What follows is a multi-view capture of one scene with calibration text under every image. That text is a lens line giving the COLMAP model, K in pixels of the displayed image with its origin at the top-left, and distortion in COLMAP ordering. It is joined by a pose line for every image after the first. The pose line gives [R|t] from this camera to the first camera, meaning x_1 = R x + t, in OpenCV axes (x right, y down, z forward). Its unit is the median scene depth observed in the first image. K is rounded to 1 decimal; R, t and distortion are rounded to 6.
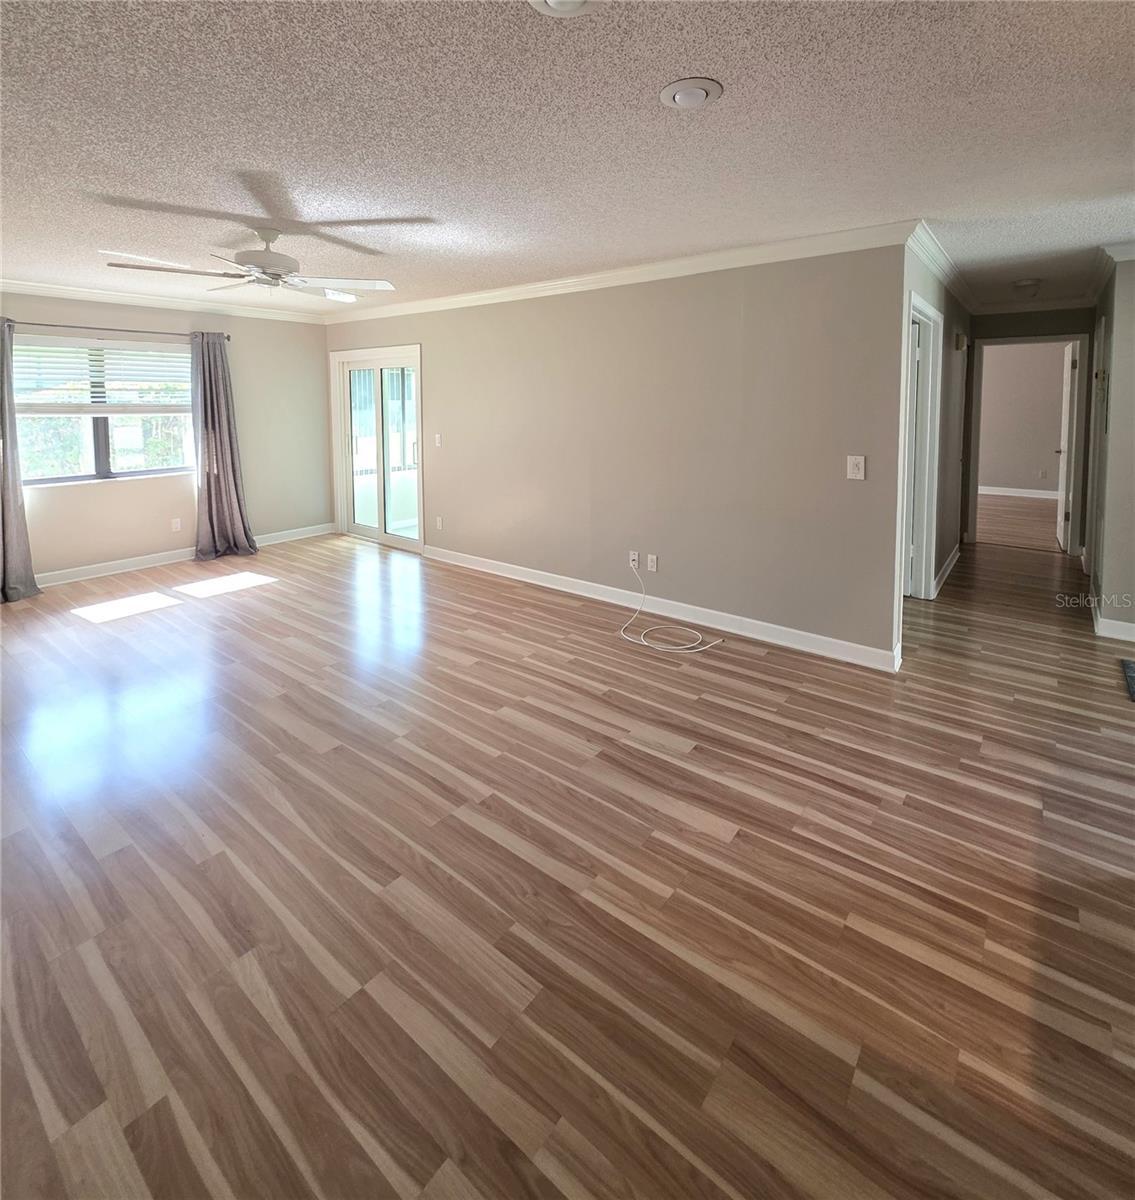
lens RADIAL K [[608.6, 0, 578.4], [0, 608.6, 434.4], [0, 0, 1]] dist [-0.000386, 0.000818]
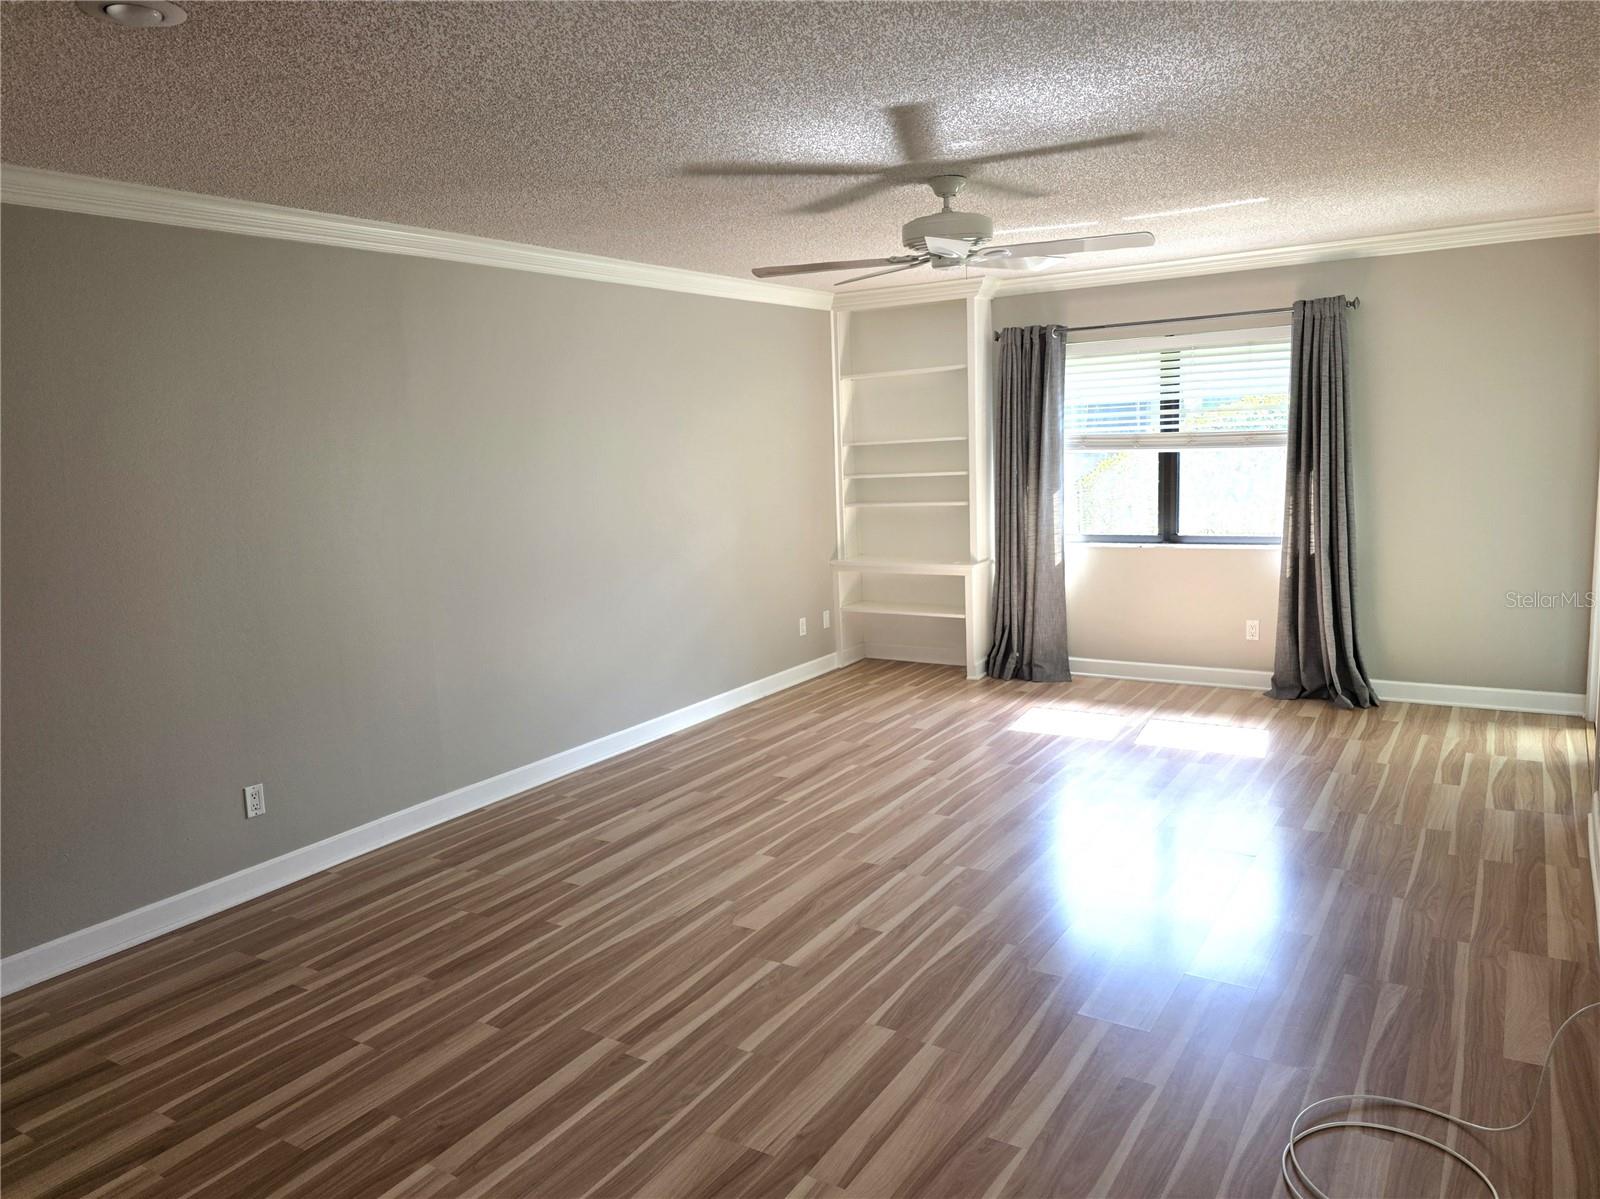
lens RADIAL K [[1137.9, 0, 800.0], [0, 1137.9, 599.5], [0, 0, 1]] dist [0.065837, -0.073405]
pose [[0.098808, 0.145438, -0.984421, 0.962283], [-0.018839, 0.989358, 0.144277, -0.090149], [0.994928, 0.004290, 0.100496, 0.956297]]
